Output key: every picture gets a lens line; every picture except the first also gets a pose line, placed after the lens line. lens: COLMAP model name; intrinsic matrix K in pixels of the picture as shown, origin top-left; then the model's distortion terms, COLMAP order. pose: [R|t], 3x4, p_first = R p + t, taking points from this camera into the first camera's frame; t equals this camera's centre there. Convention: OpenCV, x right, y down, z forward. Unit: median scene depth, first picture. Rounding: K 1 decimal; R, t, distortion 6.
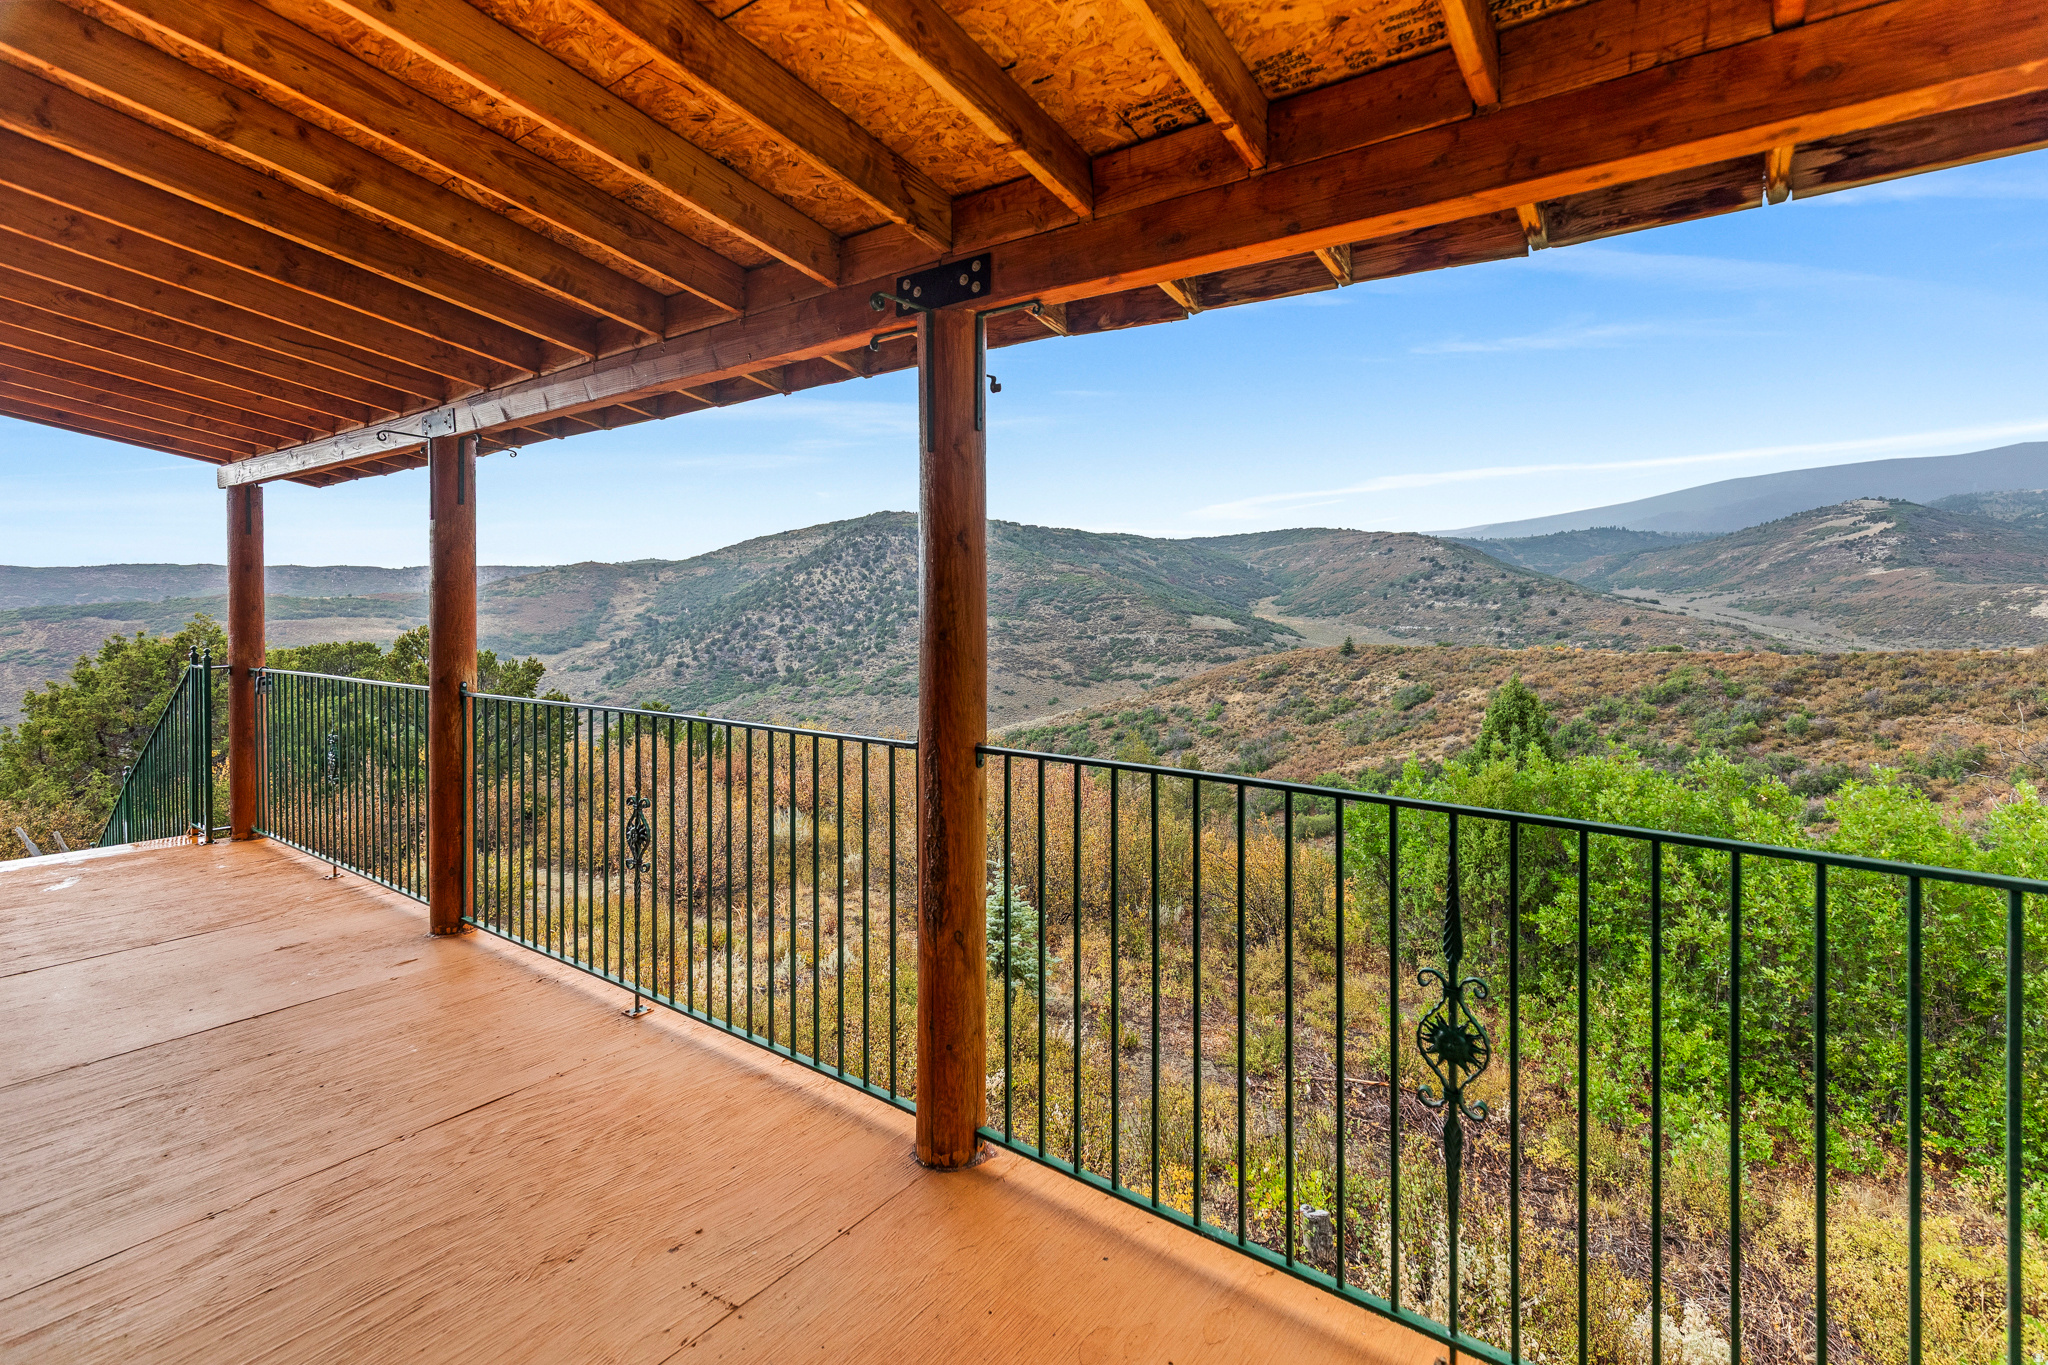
lens RADIAL K [[948.3, 0, 1052.9], [0, 948.3, 610.9], [0, 0, 1]] dist [0.000399, 0.000148]
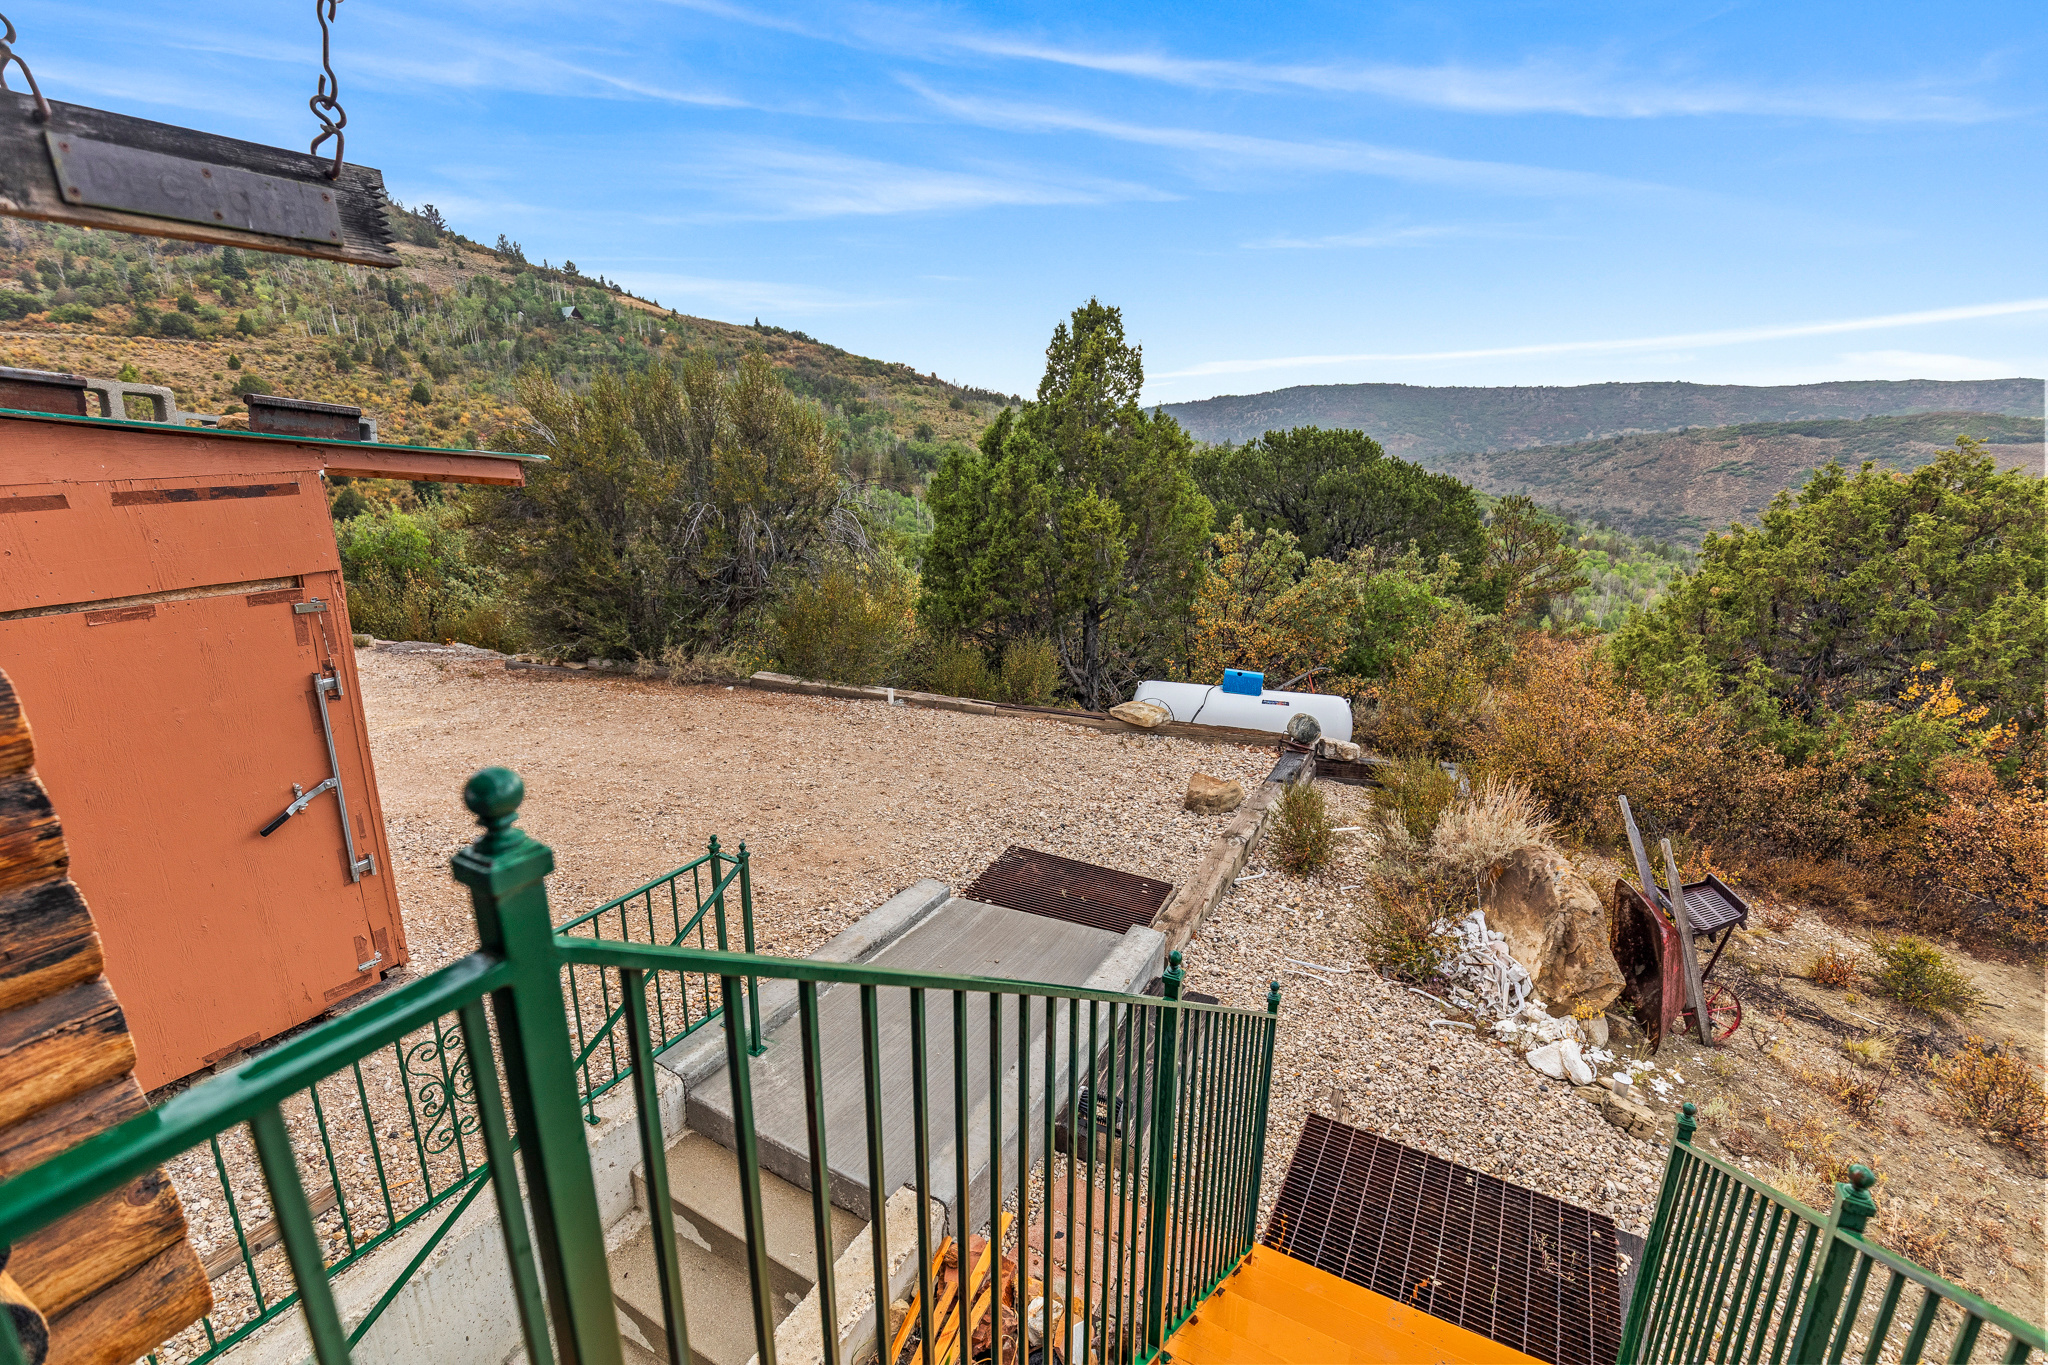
lens RADIAL K [[932.5, 0, 1024.0], [0, 932.5, 682.5], [0, 0, 1]] dist [0.001142, 0.000295]
pose [[0.104770, 0.284209, -0.953021, -0.946102], [-0.026115, 0.958750, 0.283047, 0.000104], [0.994154, -0.004767, 0.107870, 0.903476]]
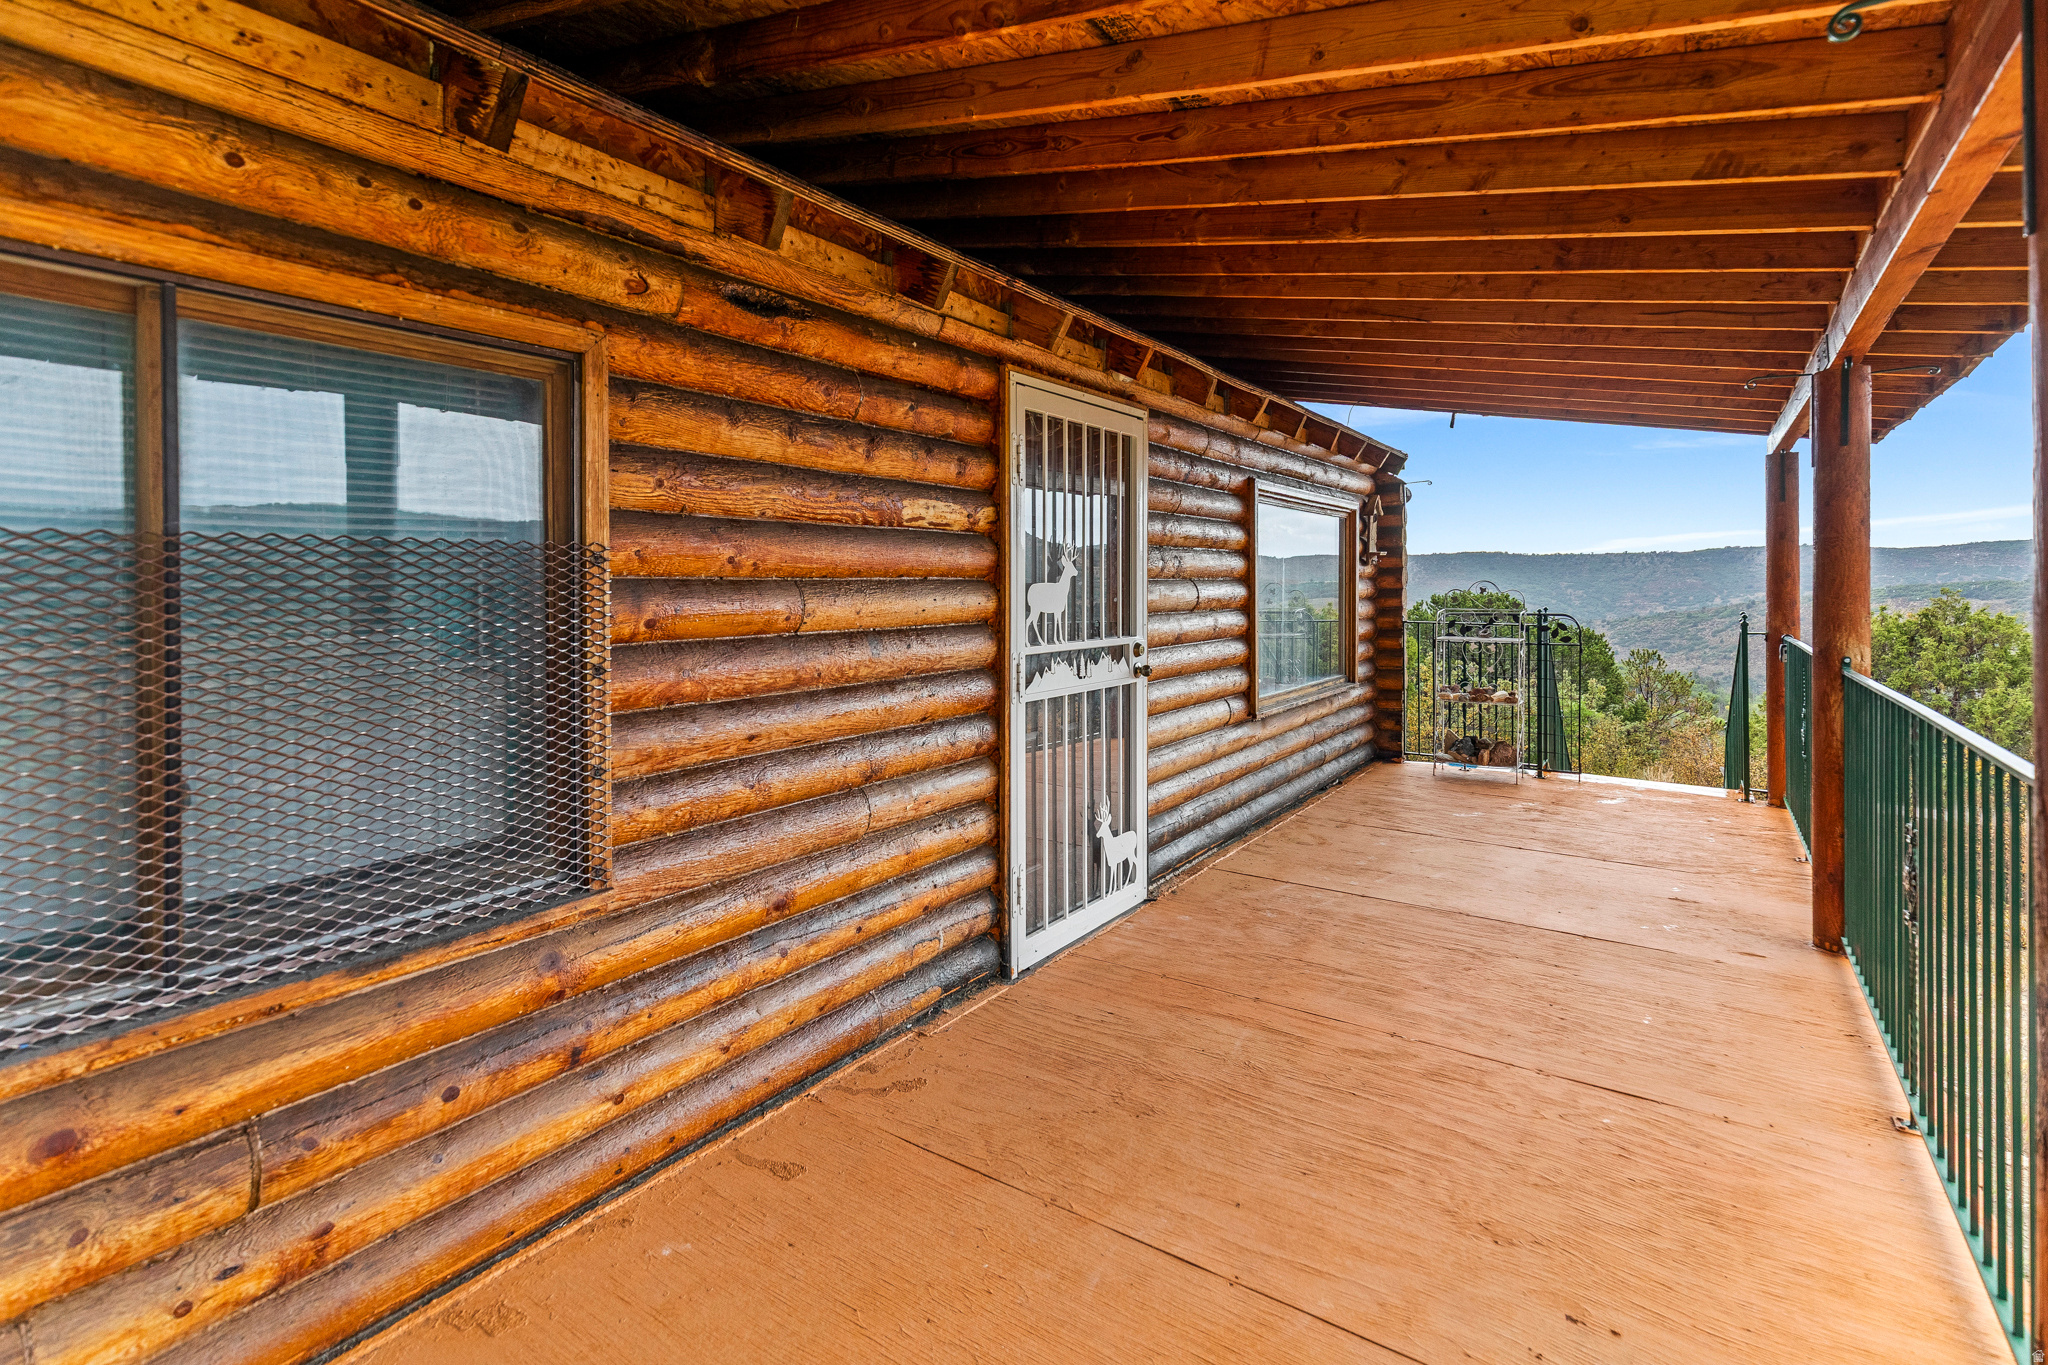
lens RADIAL K [[976.8, 0, 1017.7], [0, 976.8, 581.8], [0, 0, 1]] dist [0.001554, 0.000424]
pose [[0.013367, 0.002372, -0.999908, 0.167910], [-0.011103, 0.999936, 0.002224, 0.010871], [0.999849, 0.011072, 0.013392, 0.183931]]
